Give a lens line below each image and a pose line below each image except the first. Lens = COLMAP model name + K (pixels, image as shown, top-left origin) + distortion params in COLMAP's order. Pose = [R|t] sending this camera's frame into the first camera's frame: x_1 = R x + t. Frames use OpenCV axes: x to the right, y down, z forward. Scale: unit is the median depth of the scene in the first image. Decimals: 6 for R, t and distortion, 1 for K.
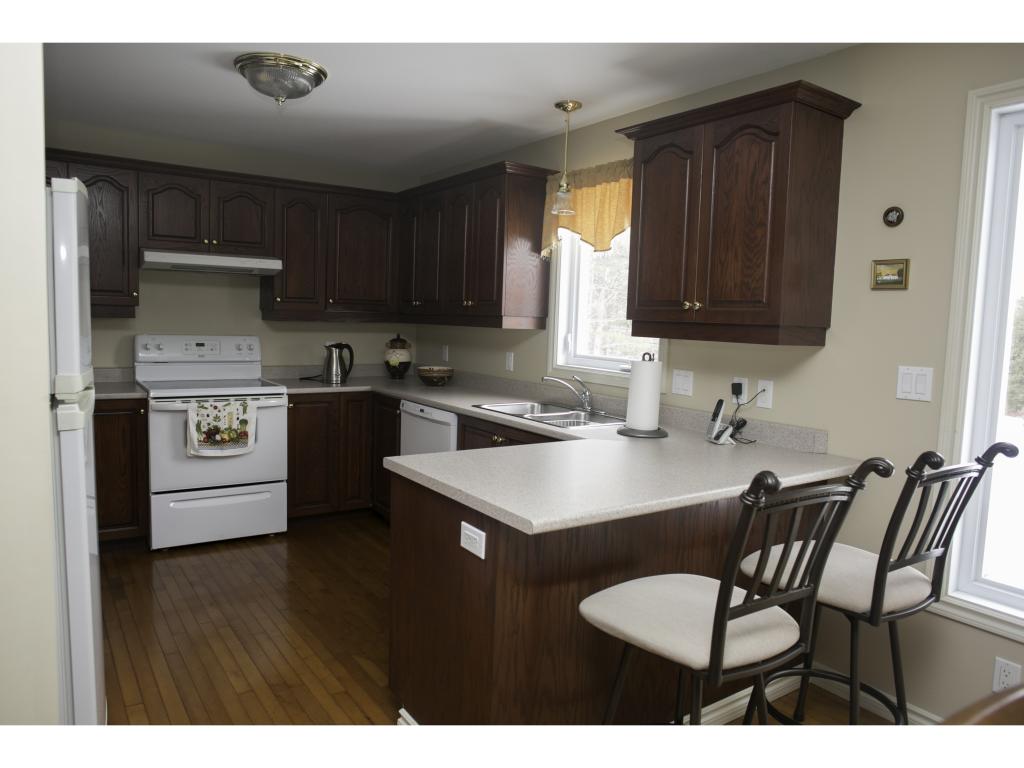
lens RADIAL K [[702.3, 0, 508.4], [0, 702.3, 383.9], [0, 0, 1]] dist [-0.071919, 0.035933]
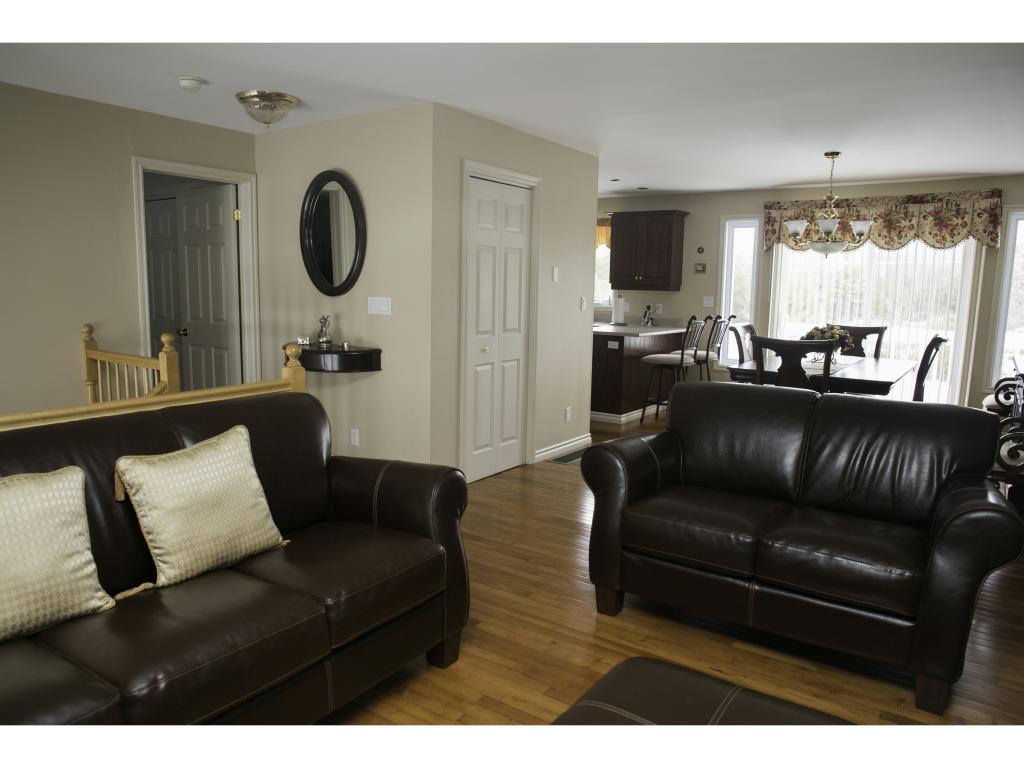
lens RADIAL K [[702.3, 0, 490.6], [0, 702.3, 383.8], [0, 0, 1]] dist [-0.071919, 0.035933]
pose [[0.949680, -0.066834, 0.306007, -0.884999], [0.048050, 0.996492, 0.068519, 0.068561], [-0.309513, -0.050368, 0.949560, -1.142364]]
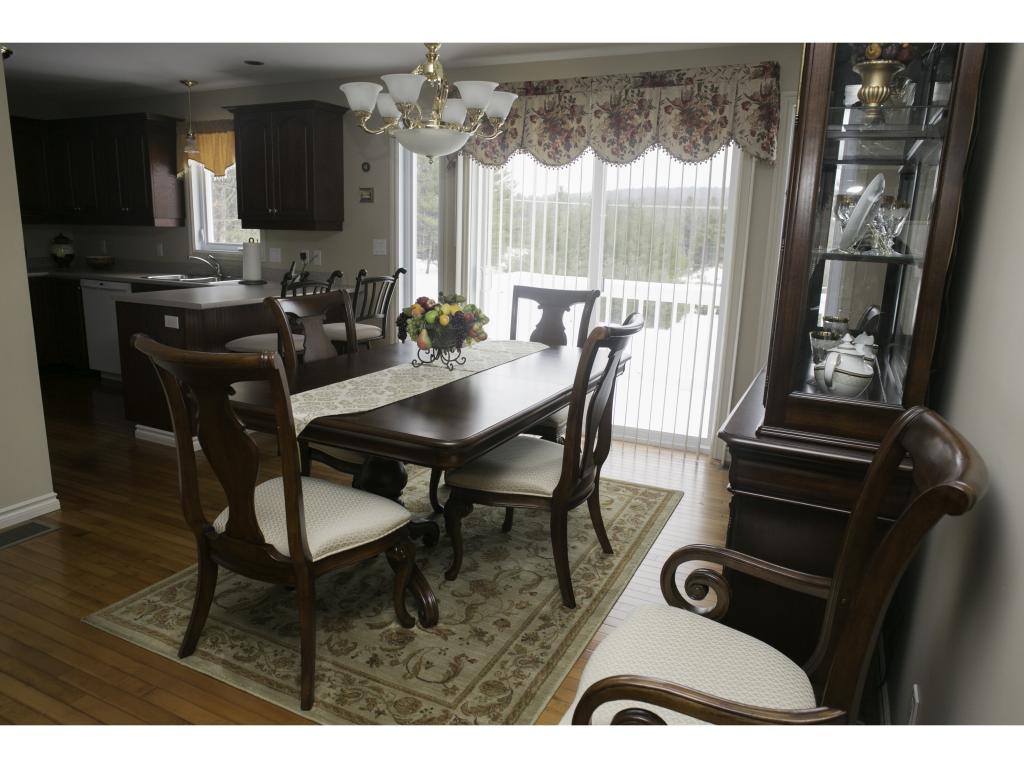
lens RADIAL K [[702.3, 0, 506.1], [0, 702.3, 385.4], [0, 0, 1]] dist [-0.071919, 0.035933]
pose [[0.873933, -0.115298, 0.472173, -0.087580], [0.045916, 0.986697, 0.155953, 0.062627], [-0.483873, -0.114612, 0.867601, -0.692174]]
